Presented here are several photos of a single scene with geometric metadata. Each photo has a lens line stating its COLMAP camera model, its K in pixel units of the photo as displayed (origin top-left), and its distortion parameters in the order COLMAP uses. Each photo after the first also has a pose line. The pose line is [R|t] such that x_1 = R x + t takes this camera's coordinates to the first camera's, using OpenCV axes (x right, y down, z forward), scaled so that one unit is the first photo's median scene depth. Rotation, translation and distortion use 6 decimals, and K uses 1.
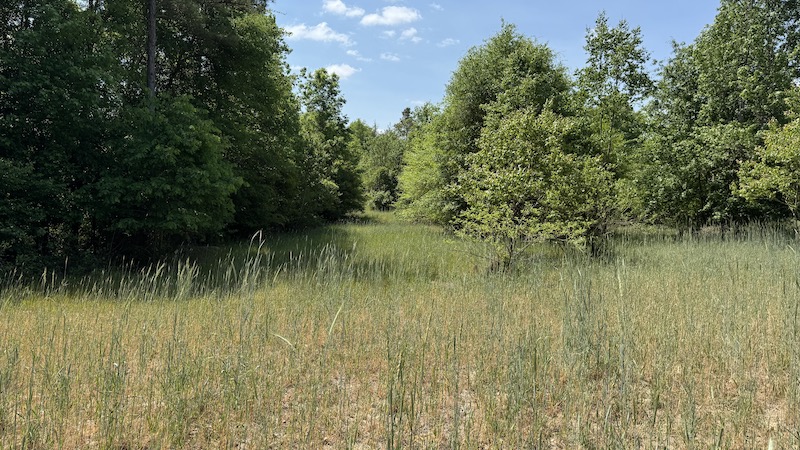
lens RADIAL K [[565.2, 0, 398.9], [0, 565.2, 222.2], [0, 0, 1]] dist [0.030694, -0.049505]
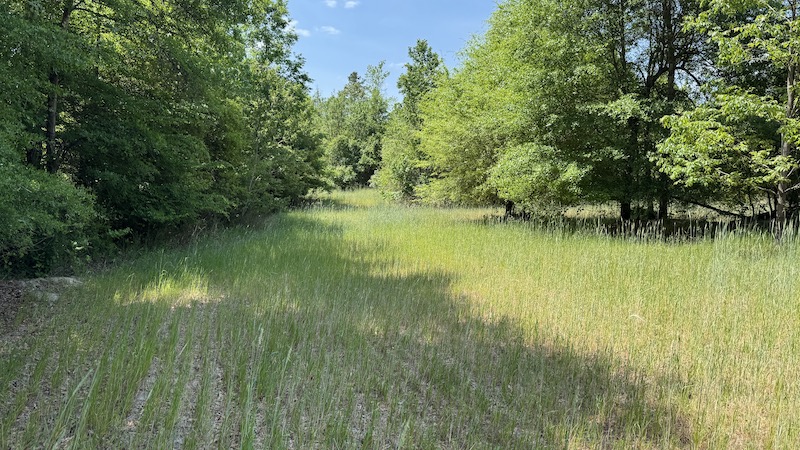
lens RADIAL K [[565.2, 0, 402.2], [0, 565.2, 228.4], [0, 0, 1]] dist [0.030694, -0.049505]
pose [[0.990898, -0.032604, 0.130604, -0.065102], [0.027179, 0.998701, 0.043107, -0.000426], [-0.131840, -0.039165, 0.990497, 0.266923]]
